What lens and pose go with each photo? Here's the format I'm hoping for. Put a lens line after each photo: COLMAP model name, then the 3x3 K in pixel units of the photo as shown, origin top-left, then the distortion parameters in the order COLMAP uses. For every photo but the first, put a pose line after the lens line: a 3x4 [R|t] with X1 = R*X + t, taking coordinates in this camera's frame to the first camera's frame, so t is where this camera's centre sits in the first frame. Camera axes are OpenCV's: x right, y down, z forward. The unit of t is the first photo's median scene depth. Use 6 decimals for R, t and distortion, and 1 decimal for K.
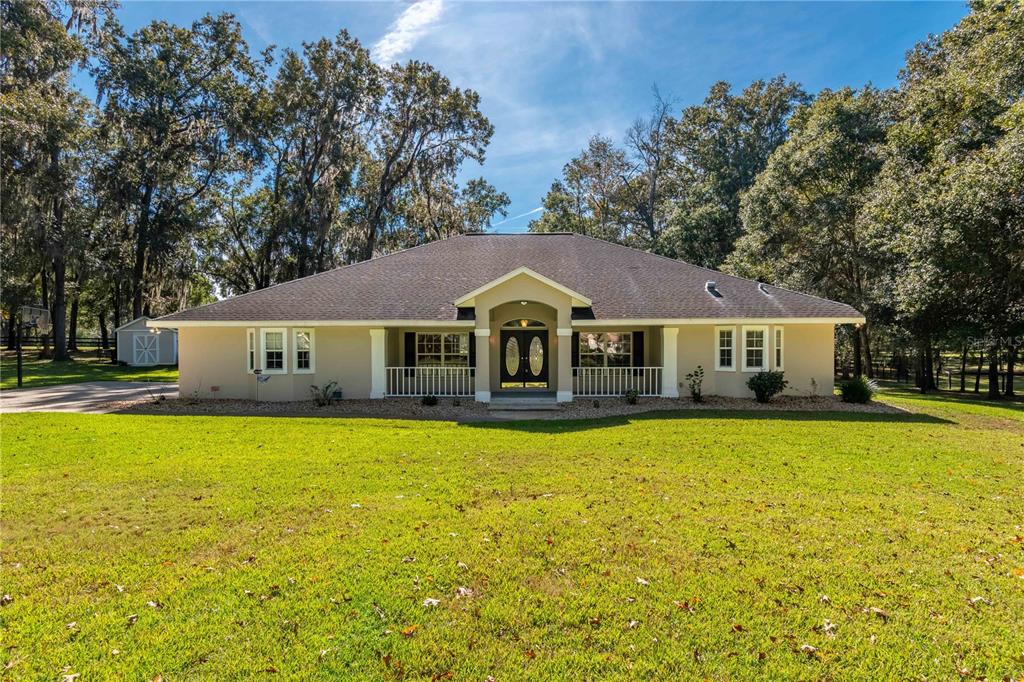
lens RADIAL K [[557.7, 0, 510.0], [0, 557.7, 356.0], [0, 0, 1]] dist [0.001834, 0.000501]
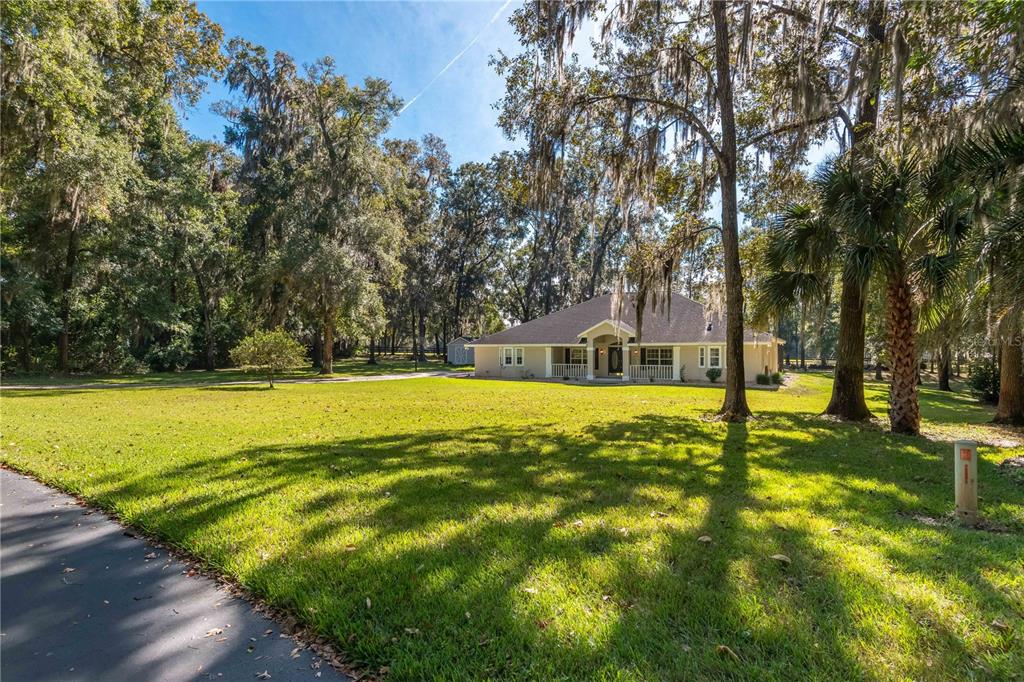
lens RADIAL K [[557.7, 0, 510.0], [0, 557.7, 356.0], [0, 0, 1]] dist [0.001834, 0.000501]
pose [[0.886883, 0.005846, -0.461957, 0.679592], [-0.011396, 0.999892, -0.009226, 0.010276], [0.461854, 0.013447, 0.886854, -1.109664]]
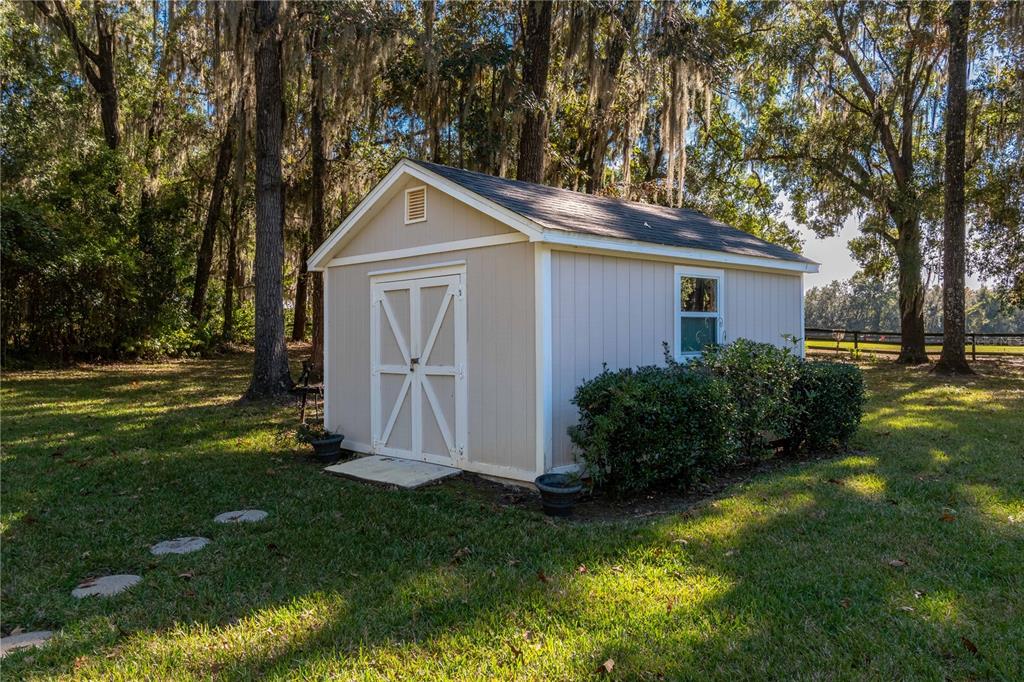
lens RADIAL K [[816.5, 0, 512.0], [0, 816.5, 341.0], [0, 0, 1]] dist [0.000262, -0.000062]
pose [[0.695875, -0.001515, -0.718162, -0.931282], [-0.006685, 0.999941, -0.008588, -0.036754], [0.718132, 0.010777, 0.695823, 1.749138]]
